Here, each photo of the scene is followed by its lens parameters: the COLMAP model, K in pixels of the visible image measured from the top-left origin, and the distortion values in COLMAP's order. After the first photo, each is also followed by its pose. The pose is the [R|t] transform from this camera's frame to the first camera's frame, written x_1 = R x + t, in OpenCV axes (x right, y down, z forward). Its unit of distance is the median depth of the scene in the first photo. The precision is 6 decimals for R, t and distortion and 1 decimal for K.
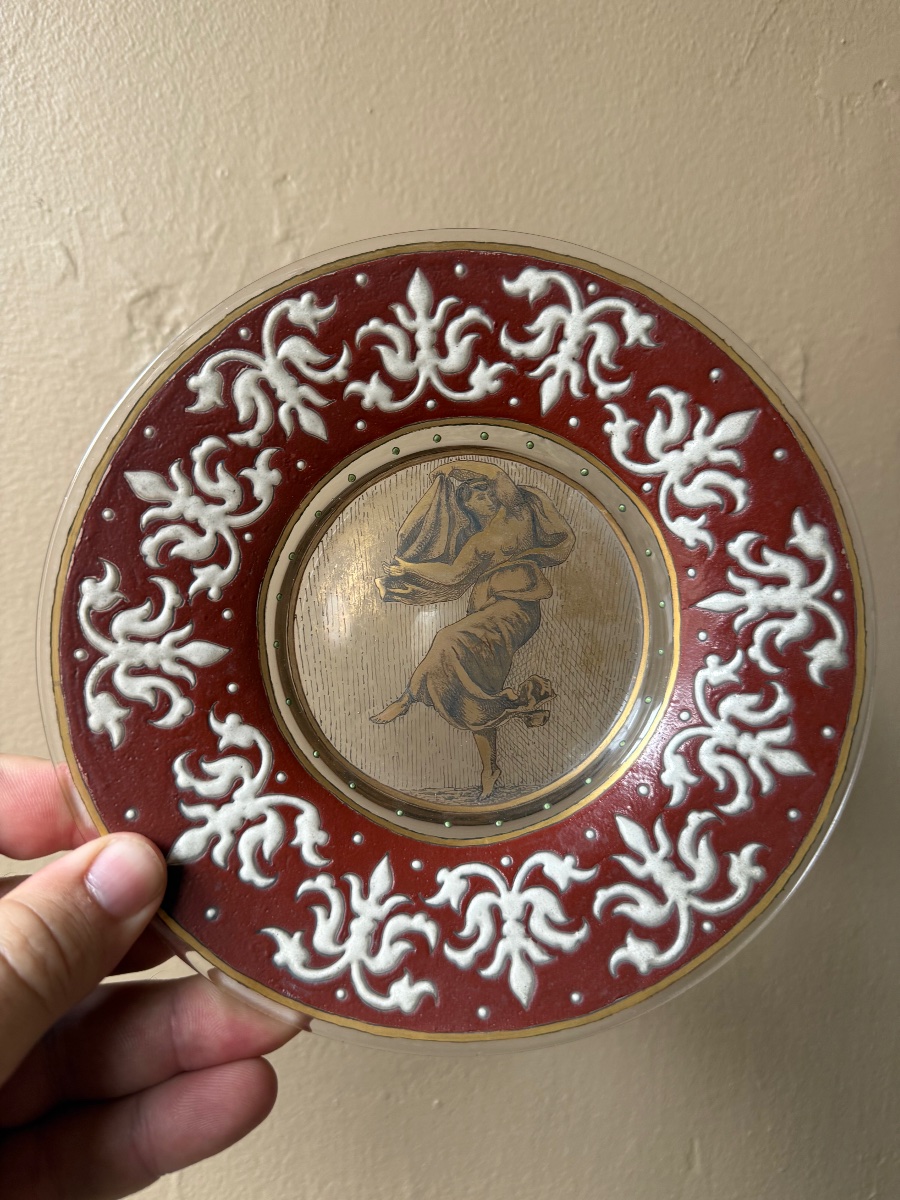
lens RADIAL K [[747.9, 0, 450.0], [0, 747.9, 600.0], [0, 0, 1]] dist [-0.003891, -0.001683]
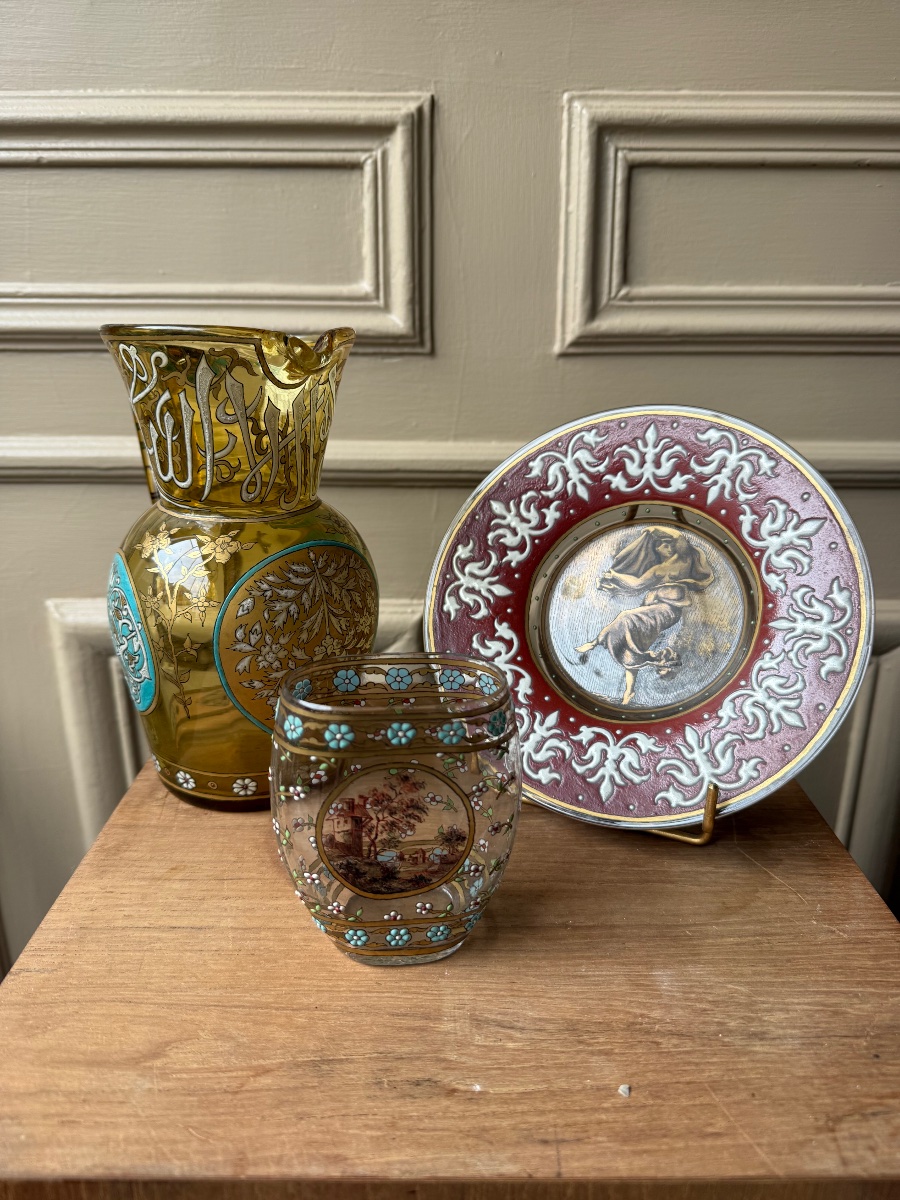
lens RADIAL K [[747.9, 0, 450.0], [0, 747.9, 600.0], [0, 0, 1]] dist [-0.003891, -0.001683]
pose [[0.862014, 0.203908, -0.464062, 0.490382], [-0.270820, 0.959165, -0.081603, 0.293232], [0.428473, 0.196020, 0.882036, -0.833256]]
